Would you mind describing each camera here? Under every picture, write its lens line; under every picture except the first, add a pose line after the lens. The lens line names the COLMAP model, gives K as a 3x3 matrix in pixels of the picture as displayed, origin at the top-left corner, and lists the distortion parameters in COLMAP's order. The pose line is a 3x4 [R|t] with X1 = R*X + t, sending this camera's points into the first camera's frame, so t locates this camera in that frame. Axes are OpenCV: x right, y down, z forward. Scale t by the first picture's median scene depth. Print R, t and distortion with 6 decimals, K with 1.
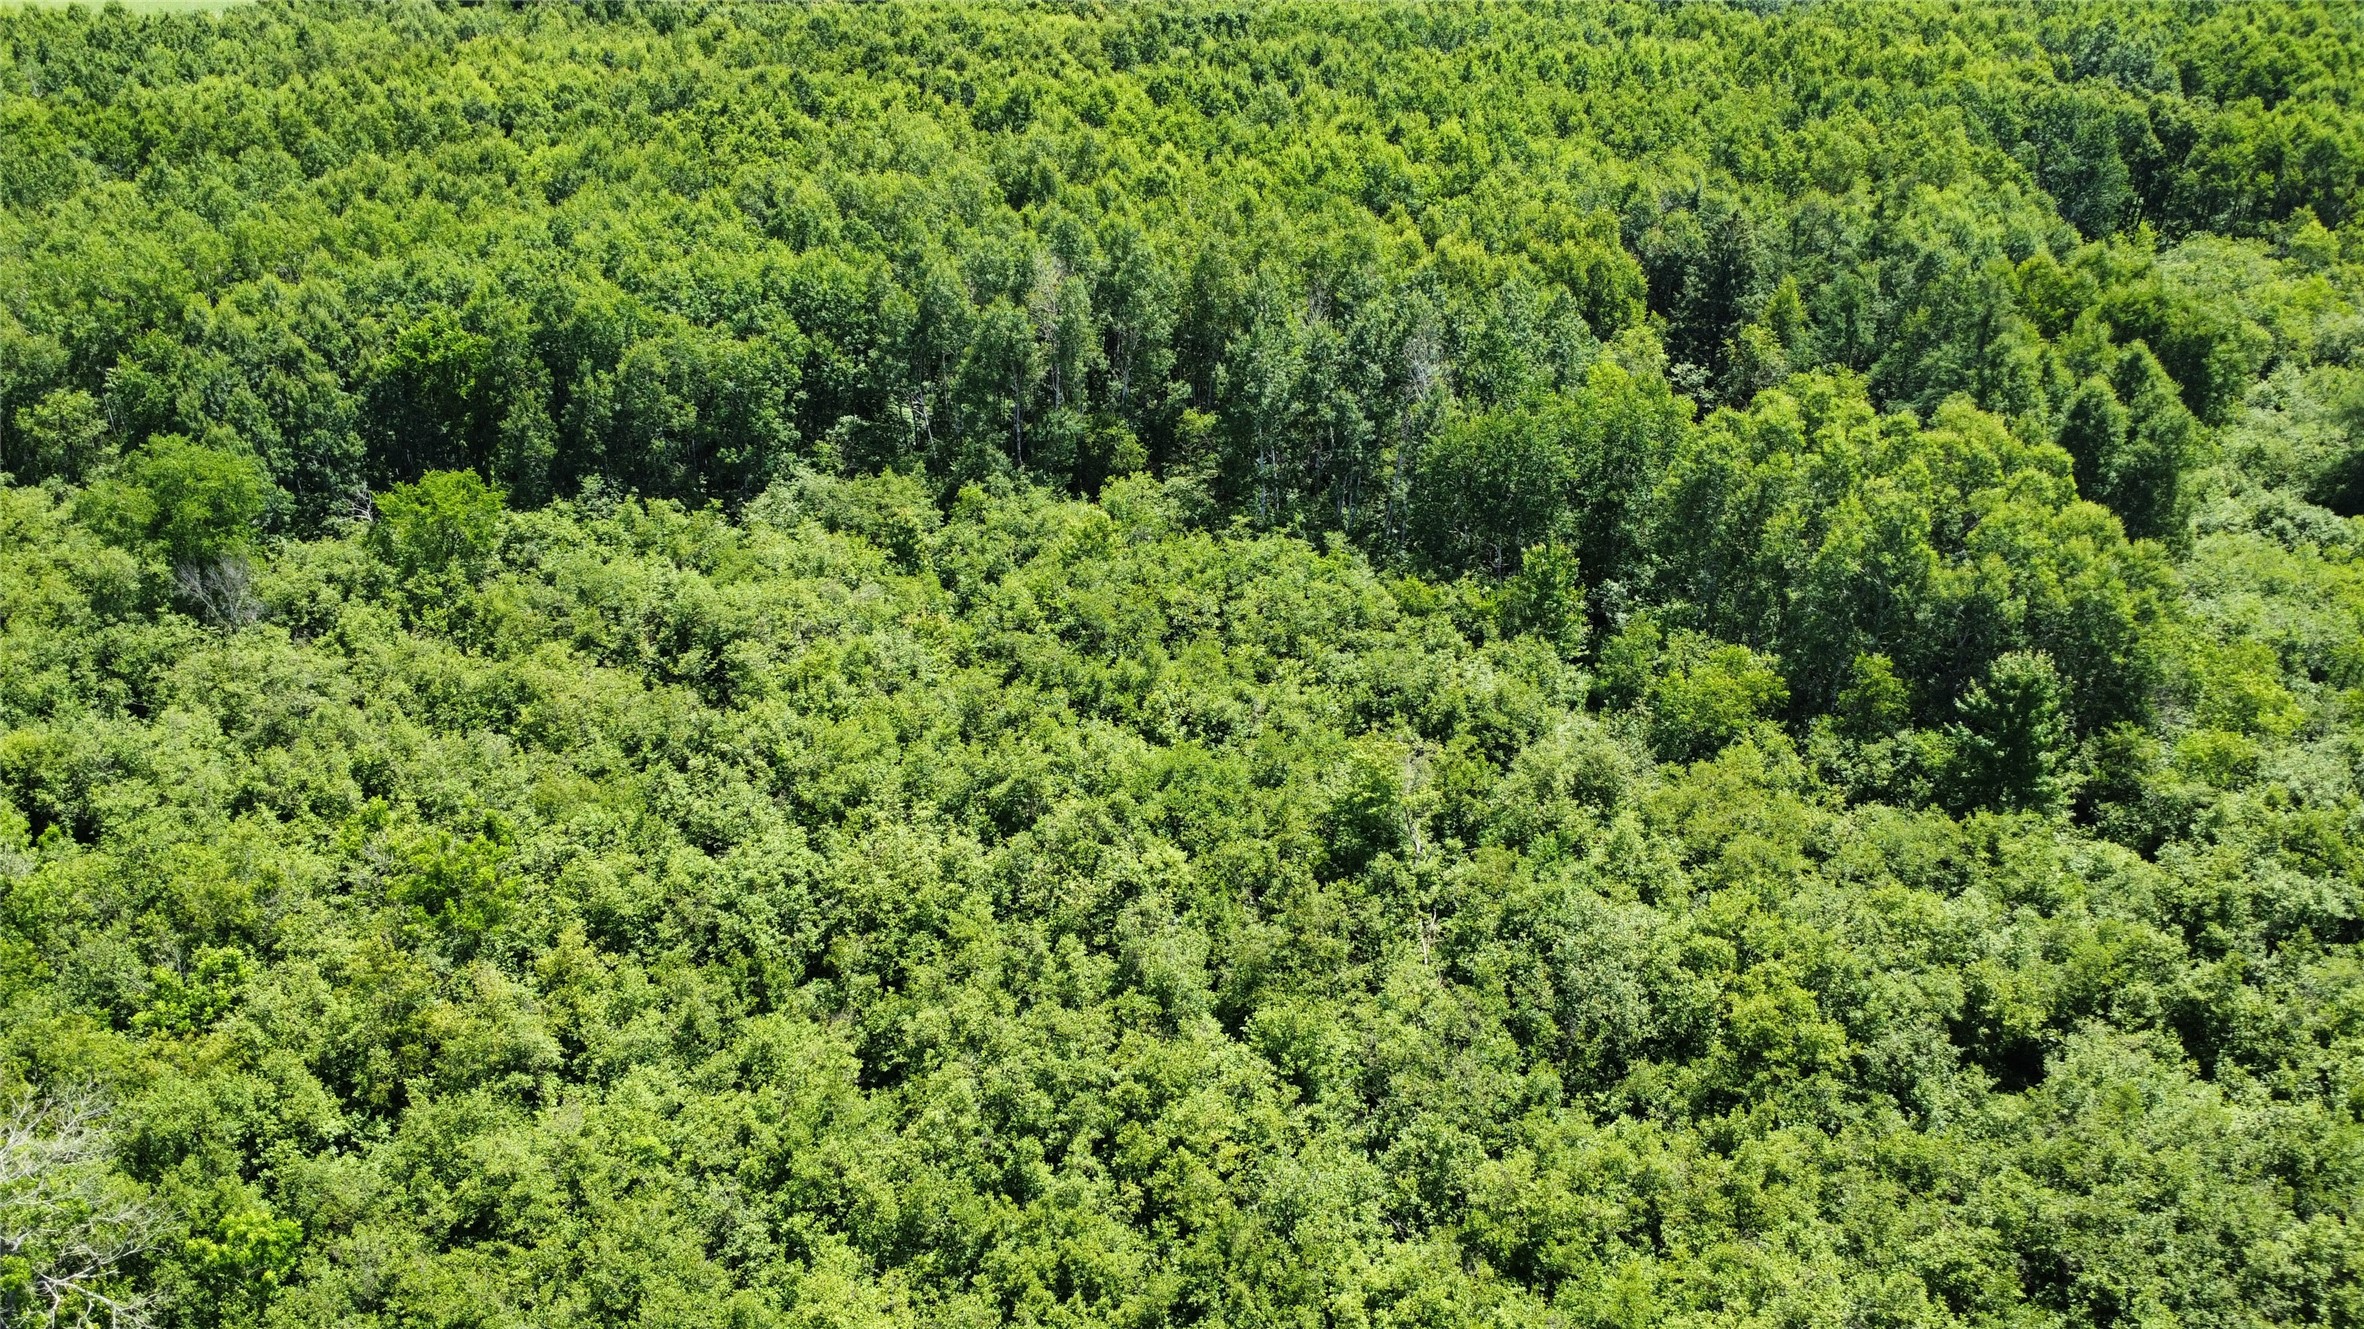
lens RADIAL K [[1790.2, 0, 1186.4], [0, 1790.2, 655.9], [0, 0, 1]] dist [0.009005, -0.004791]
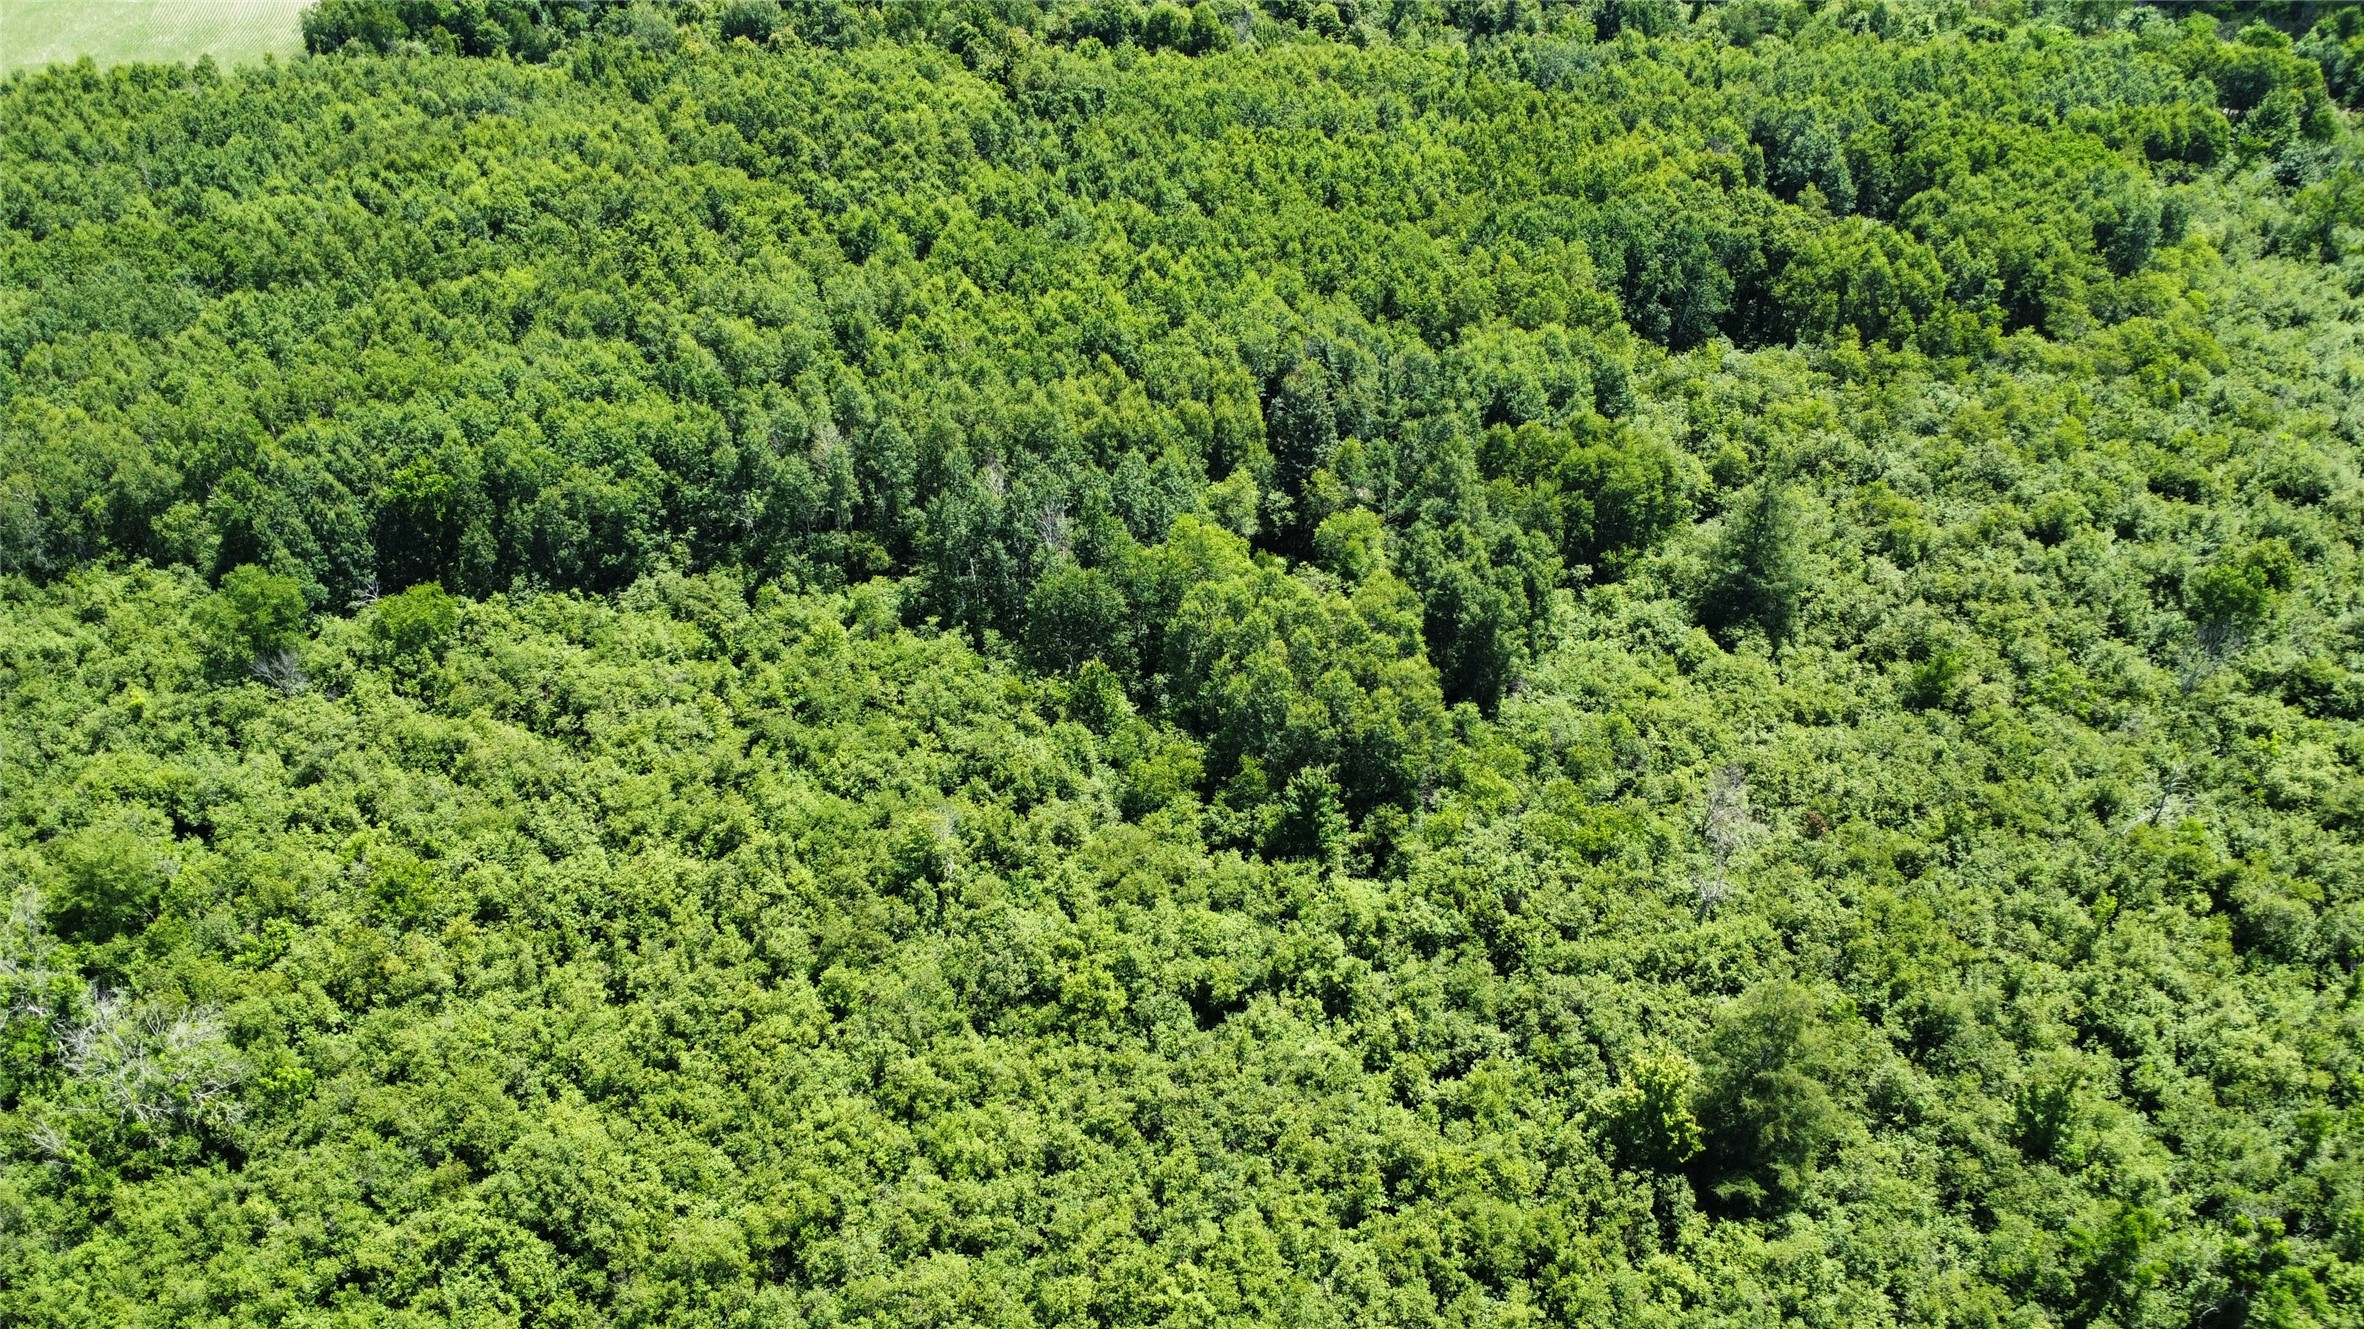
lens RADIAL K [[1790.2, 0, 1202.7], [0, 1790.2, 650.8], [0, 0, 1]] dist [0.009005, -0.004791]
pose [[0.998802, 0.029210, -0.039273, 0.405064], [-0.024676, 0.993475, 0.111352, -0.285370], [0.042269, -0.110249, 0.993005, -0.651172]]
